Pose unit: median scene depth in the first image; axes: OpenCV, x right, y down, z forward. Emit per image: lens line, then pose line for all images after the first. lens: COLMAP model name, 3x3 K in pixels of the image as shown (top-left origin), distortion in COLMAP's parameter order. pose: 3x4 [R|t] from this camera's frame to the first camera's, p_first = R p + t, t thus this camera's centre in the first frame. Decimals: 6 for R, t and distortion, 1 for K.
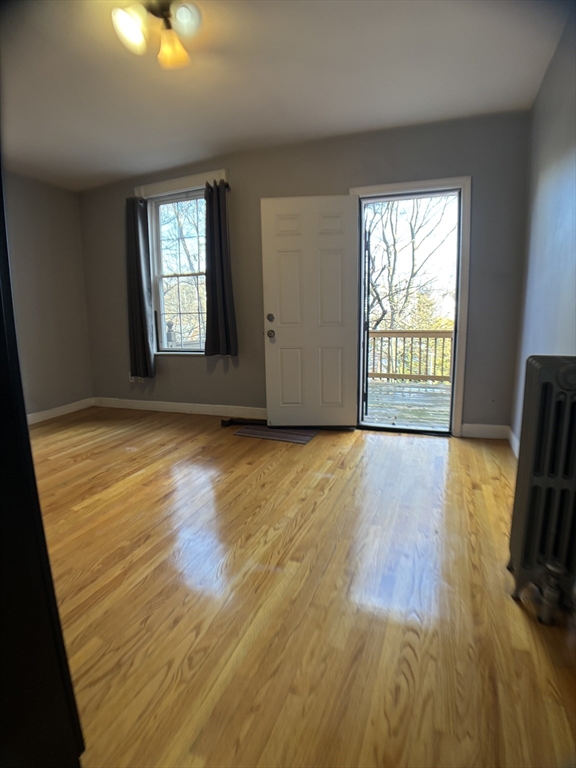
lens RADIAL K [[394.8, 0, 287.5], [0, 394.8, 382.2], [0, 0, 1]] dist [-0.071920, 0.006428]
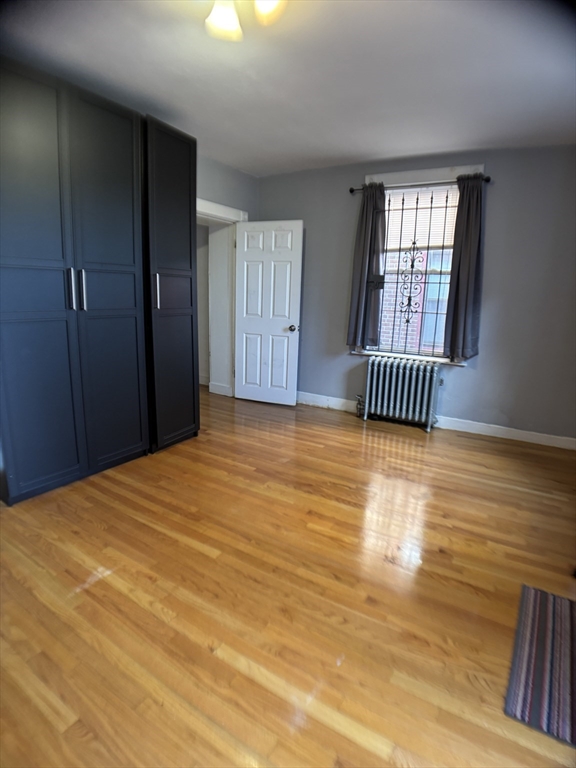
lens RADIAL K [[394.8, 0, 285.5], [0, 394.8, 381.3], [0, 0, 1]] dist [-0.071920, 0.006428]
pose [[-0.190333, 0.217677, -0.957283, 0.407617], [-0.196106, 0.947025, 0.254336, -0.221431], [0.961933, 0.236137, -0.137563, 0.902190]]
